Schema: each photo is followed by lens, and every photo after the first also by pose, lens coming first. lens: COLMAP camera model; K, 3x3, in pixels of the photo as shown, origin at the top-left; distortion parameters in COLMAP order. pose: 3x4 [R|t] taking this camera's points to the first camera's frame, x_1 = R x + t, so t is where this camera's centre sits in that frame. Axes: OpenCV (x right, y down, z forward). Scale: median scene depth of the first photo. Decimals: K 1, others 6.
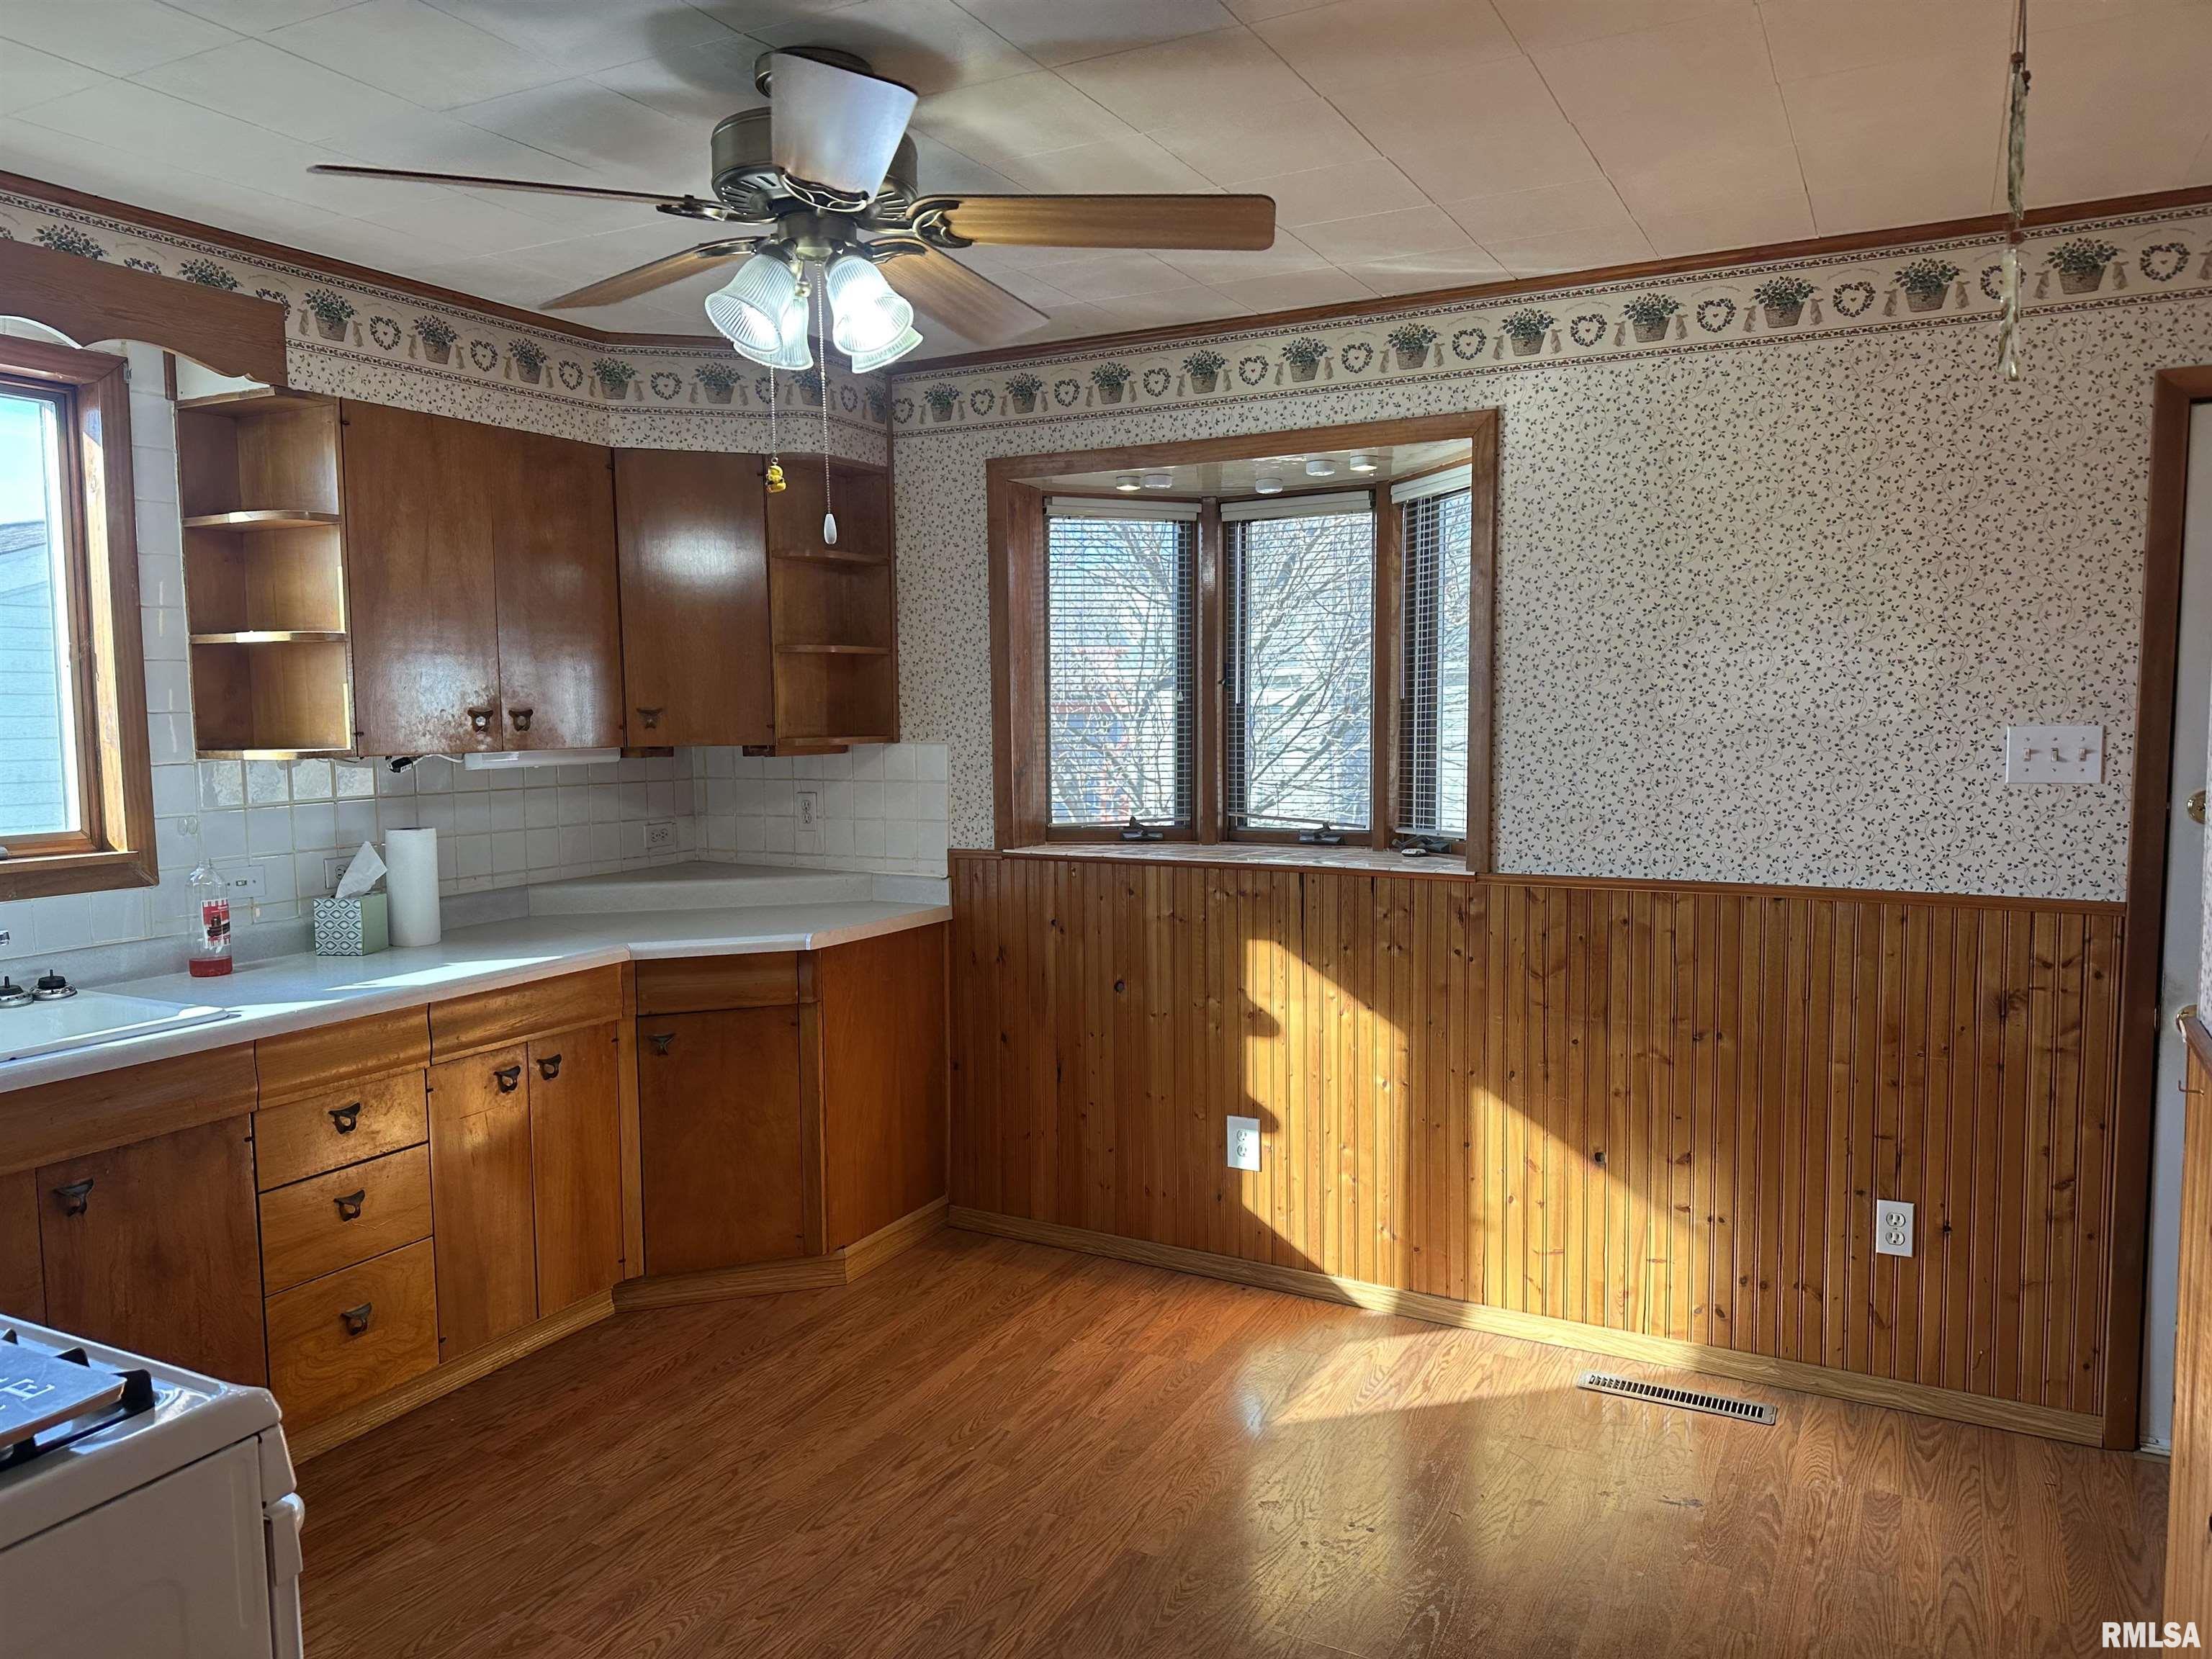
lens RADIAL K [[1558.5, 0, 1099.5], [0, 1558.5, 831.9], [0, 0, 1]] dist [0.107045, -0.143675]
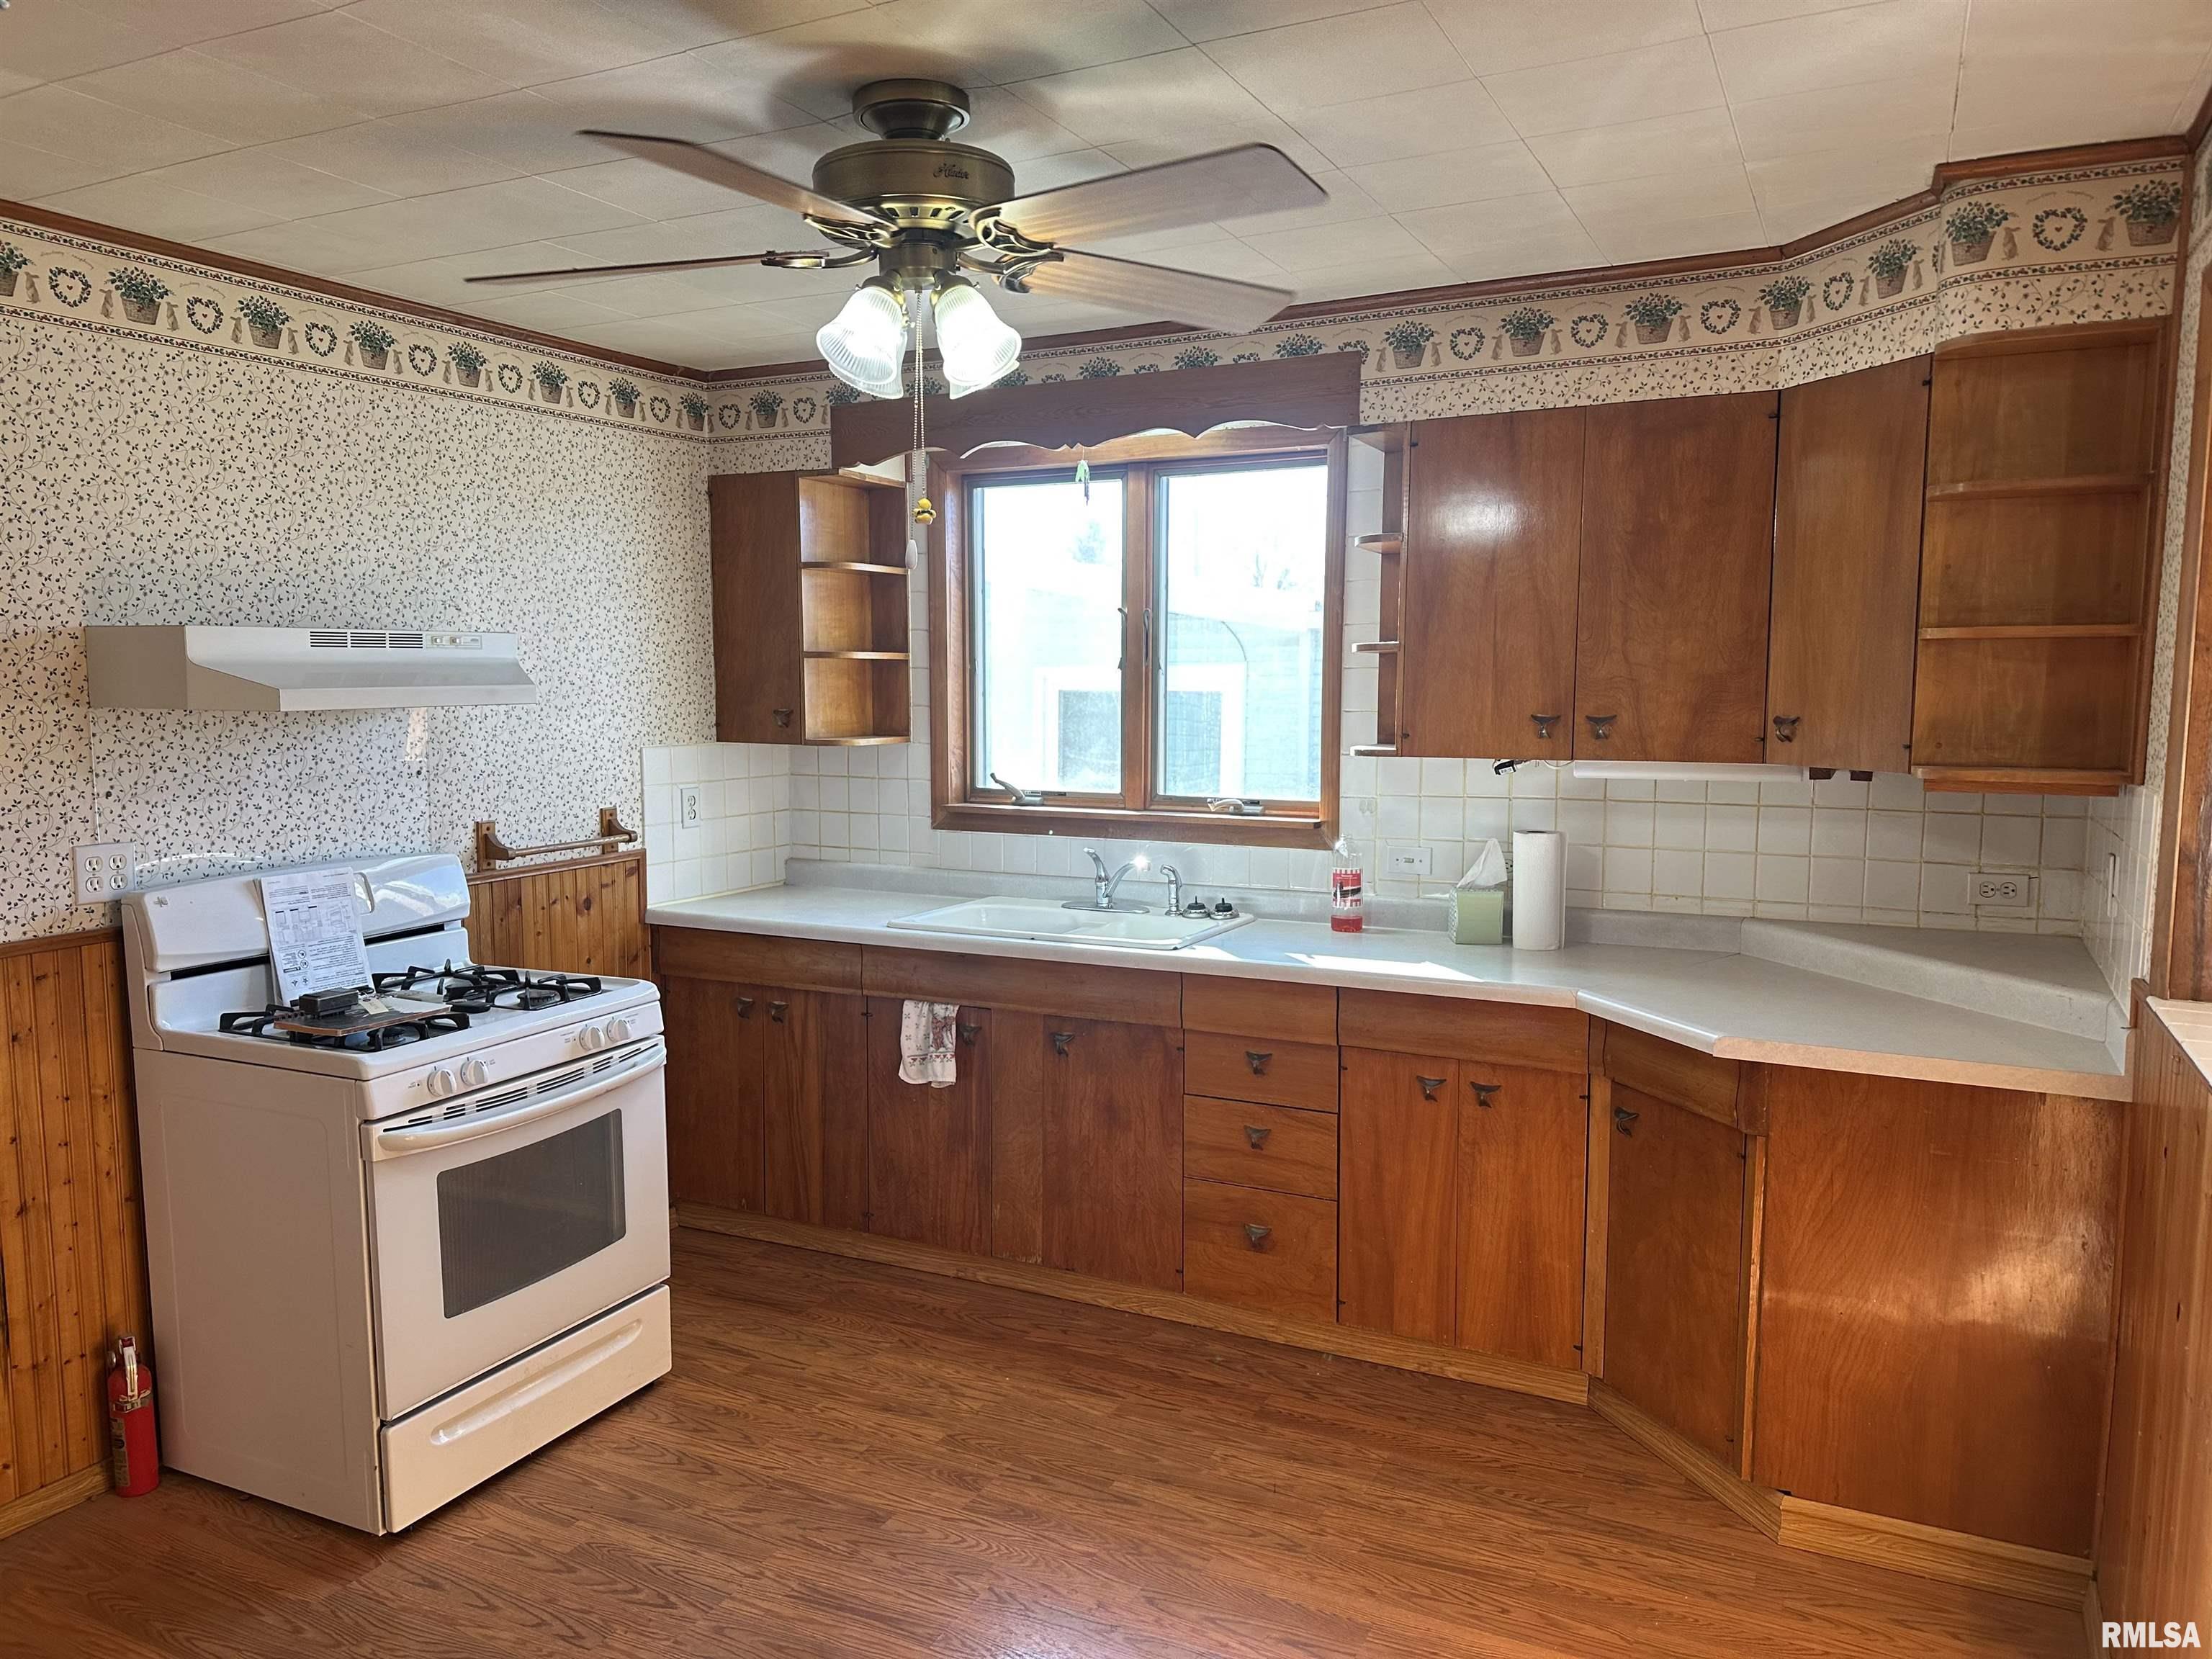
lens RADIAL K [[1558.5, 0, 1099.5], [0, 1558.5, 831.9], [0, 0, 1]] dist [0.107045, -0.143675]
pose [[0.024827, 0.104591, -0.994205, 0.596386], [-0.087024, 0.990963, 0.102077, -0.087193], [0.995897, 0.083986, 0.033704, 0.767174]]
